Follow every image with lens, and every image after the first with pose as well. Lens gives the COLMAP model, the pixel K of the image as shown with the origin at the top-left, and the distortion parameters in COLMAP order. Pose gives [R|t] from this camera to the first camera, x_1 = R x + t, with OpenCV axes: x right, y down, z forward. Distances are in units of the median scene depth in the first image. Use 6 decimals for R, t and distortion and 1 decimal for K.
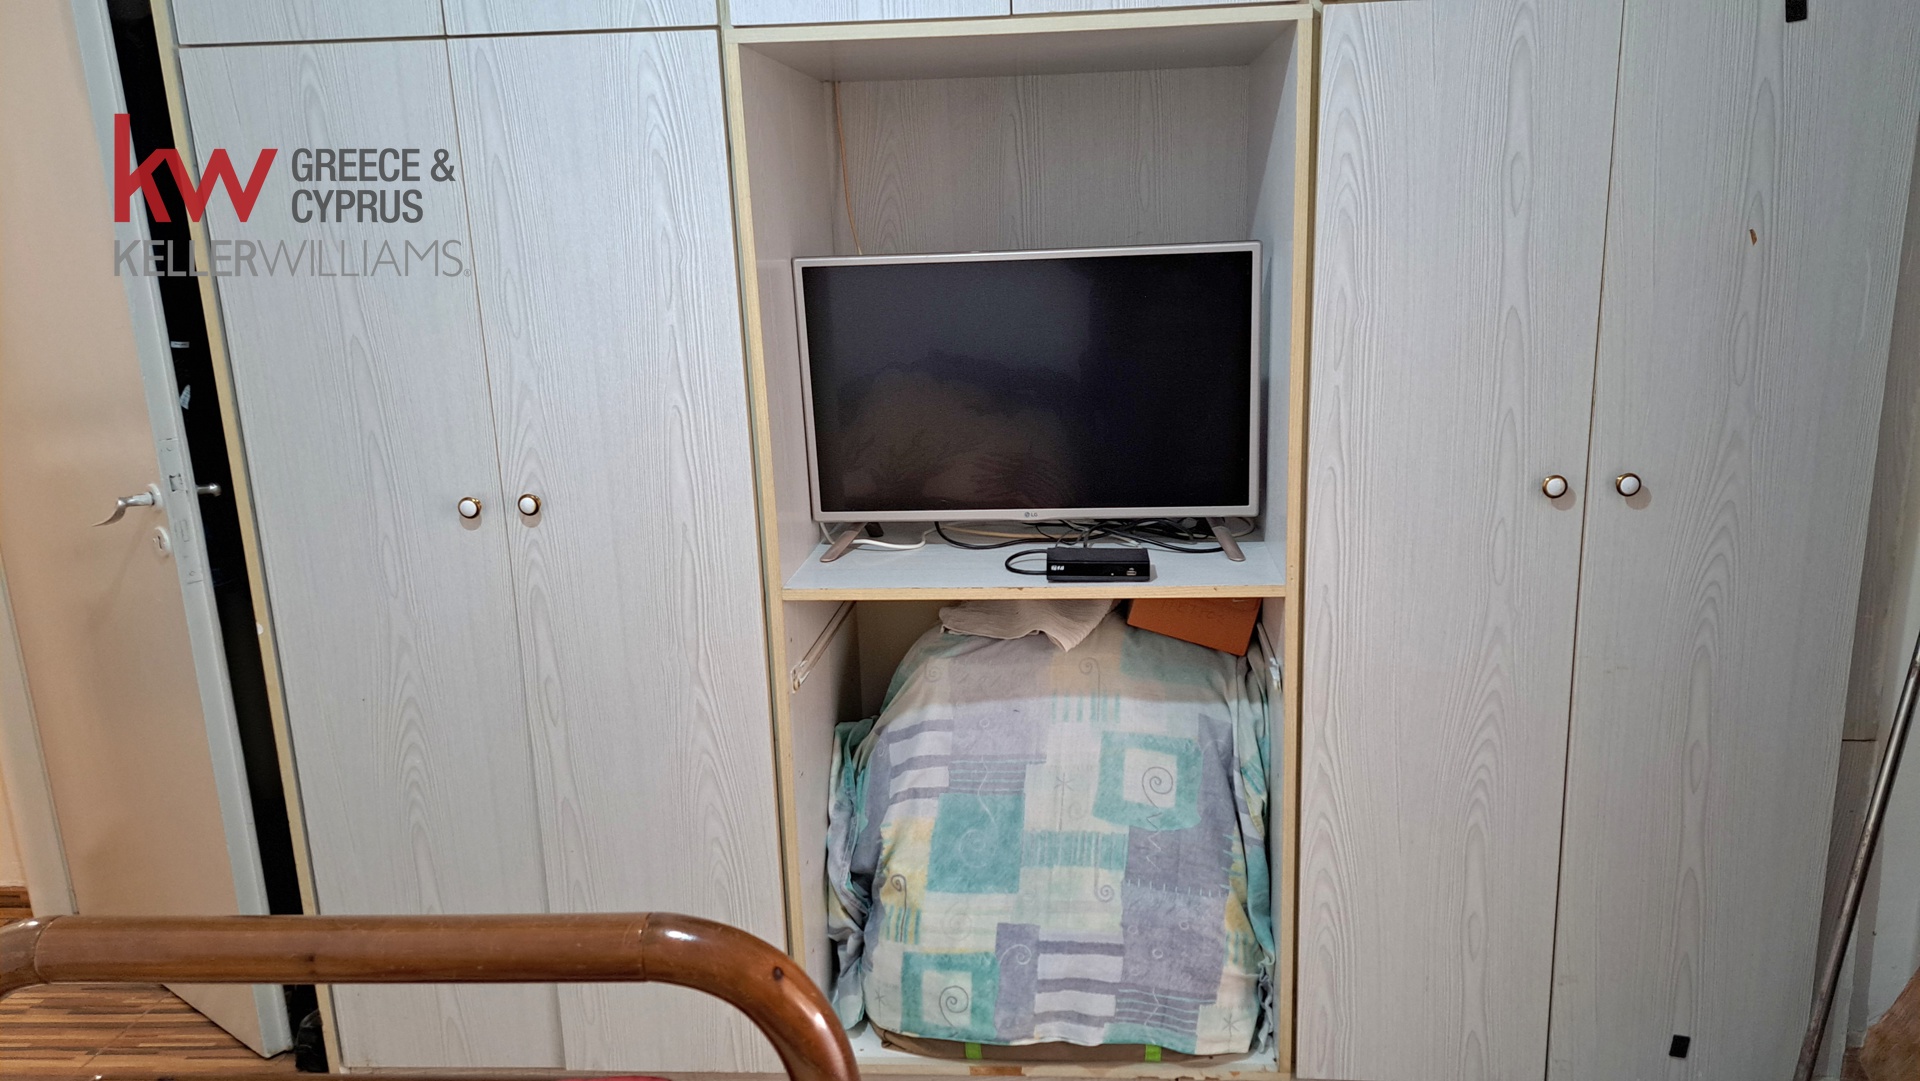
lens RADIAL K [[1356.1, 0, 962.5], [0, 1356.1, 549.9], [0, 0, 1]] dist [0.115221, -0.180306]
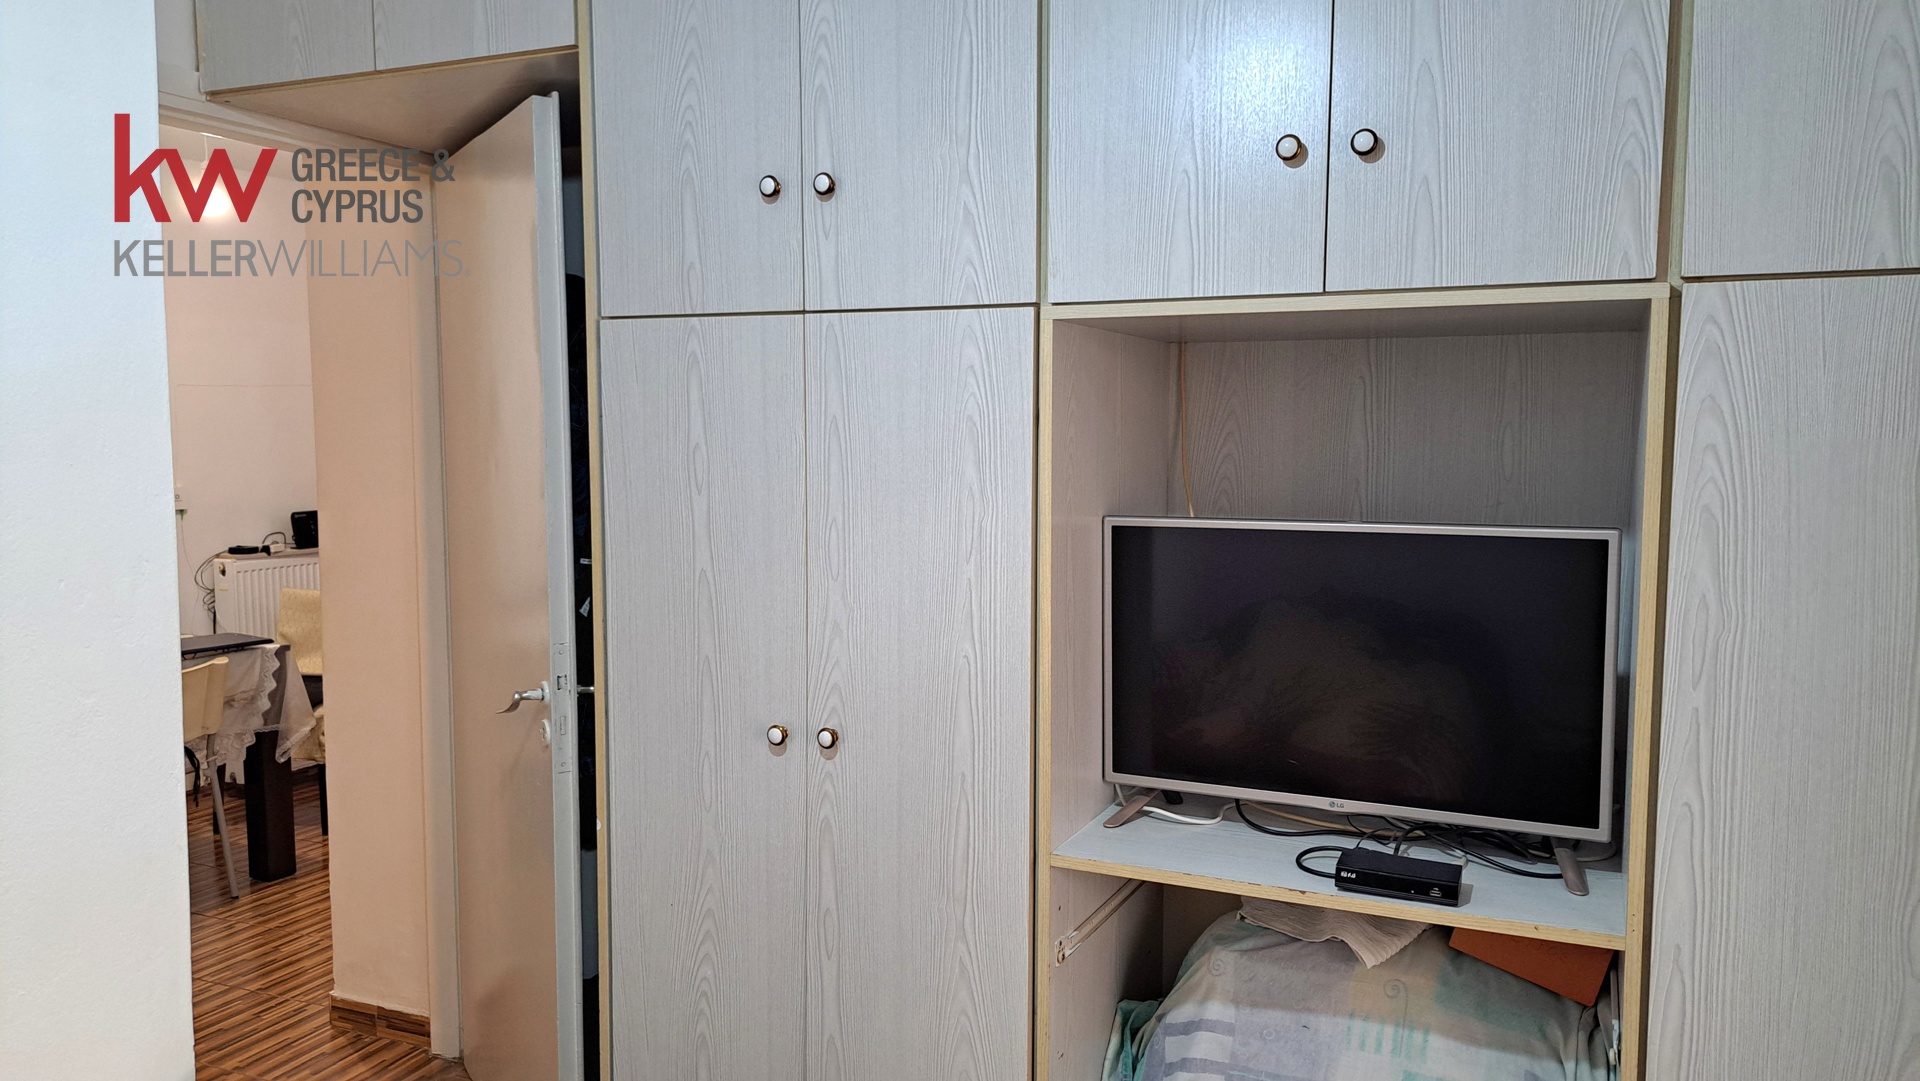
lens RADIAL K [[1356.1, 0, 962.5], [0, 1356.1, 549.9], [0, 0, 1]] dist [0.115221, -0.180306]
pose [[0.942133, 0.062690, -0.329326, 0.106550], [-0.110100, 0.985731, -0.127331, -0.050488], [0.316644, 0.156222, 0.935591, 0.037352]]
